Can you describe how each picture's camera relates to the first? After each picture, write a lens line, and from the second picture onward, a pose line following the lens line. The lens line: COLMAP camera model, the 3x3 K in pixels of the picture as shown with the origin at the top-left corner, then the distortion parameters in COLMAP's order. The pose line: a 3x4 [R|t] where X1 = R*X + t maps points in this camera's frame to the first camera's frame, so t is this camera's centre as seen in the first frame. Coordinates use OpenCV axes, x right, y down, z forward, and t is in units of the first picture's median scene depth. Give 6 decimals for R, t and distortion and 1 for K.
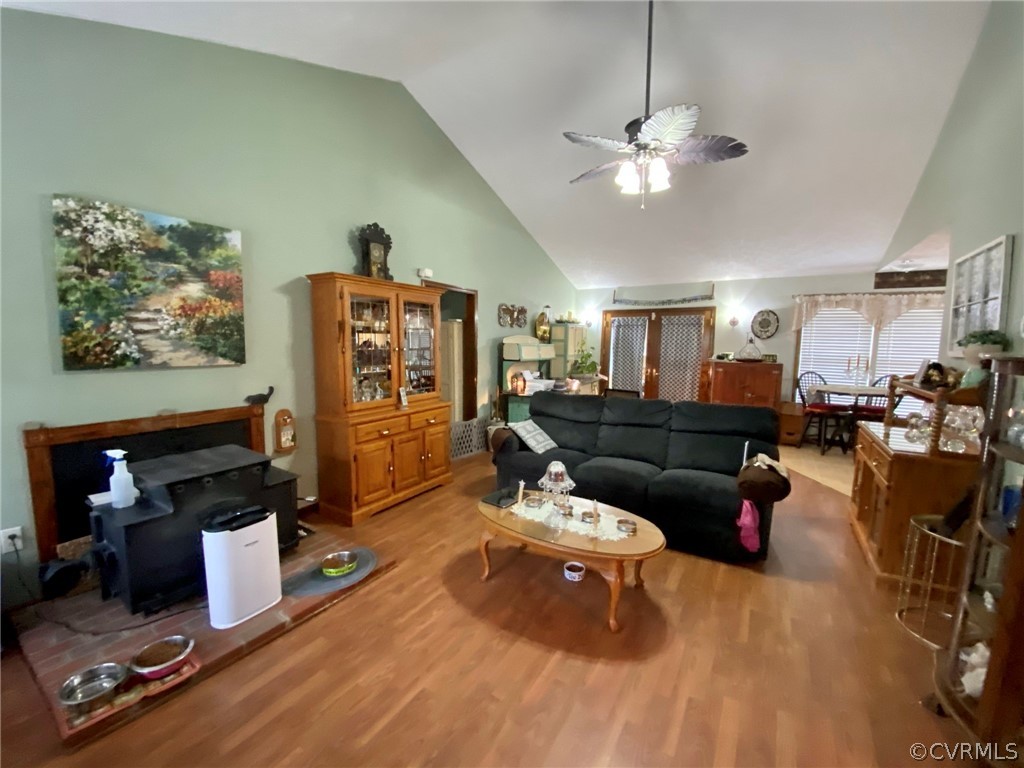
lens RADIAL K [[408.2, 0, 512.6], [0, 408.2, 379.6], [0, 0, 1]] dist [0.000679, -0.013796]
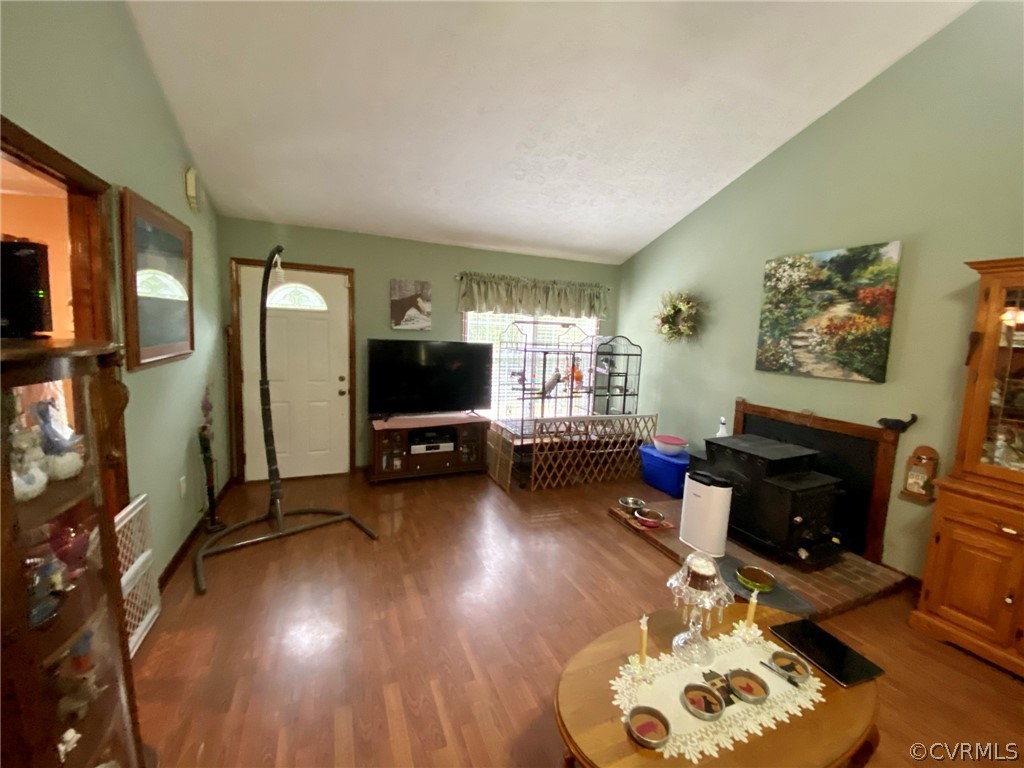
lens RADIAL K [[408.2, 0, 512.6], [0, 408.2, 379.6], [0, 0, 1]] dist [0.000679, -0.013796]
pose [[-0.572426, 0.049502, -0.818461, 0.682615], [-0.125228, 0.981188, 0.146928, -0.088870], [0.810337, 0.186599, -0.555458, 0.967813]]
